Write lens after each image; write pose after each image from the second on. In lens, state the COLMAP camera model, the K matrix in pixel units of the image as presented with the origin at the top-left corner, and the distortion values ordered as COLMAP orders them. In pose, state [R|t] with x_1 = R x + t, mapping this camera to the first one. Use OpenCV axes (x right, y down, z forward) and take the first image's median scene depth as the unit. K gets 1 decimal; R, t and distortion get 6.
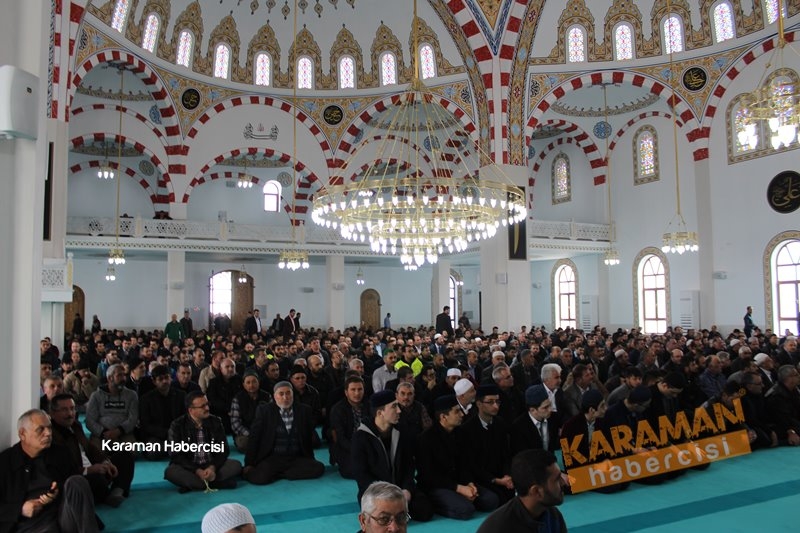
lens RADIAL K [[694.7, 0, 393.5], [0, 694.7, 268.3], [0, 0, 1]] dist [-0.154096, 0.148968]
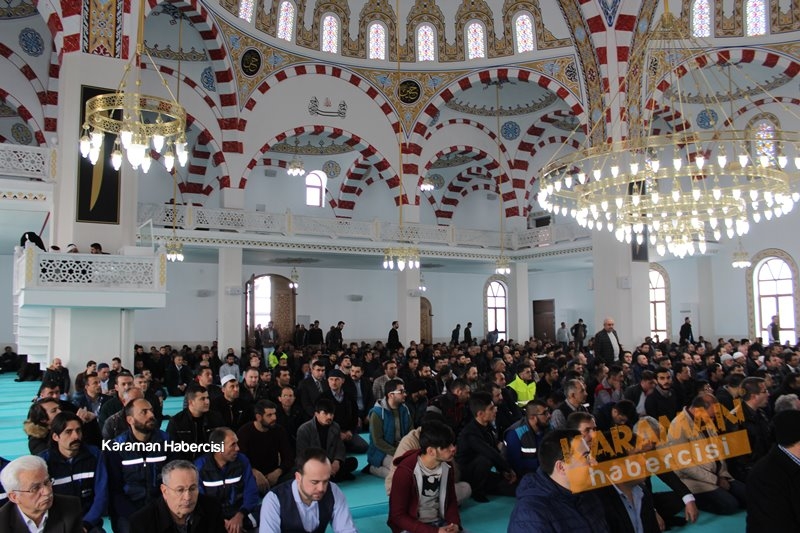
lens RADIAL K [[694.7, 0, 393.5], [0, 694.7, 268.3], [0, 0, 1]] dist [-0.154096, 0.148968]
pose [[0.995664, 0.005919, 0.092831, -0.195701], [-0.003903, 0.999753, -0.021882, 0.015772], [-0.092938, 0.021425, 0.995441, 0.167455]]
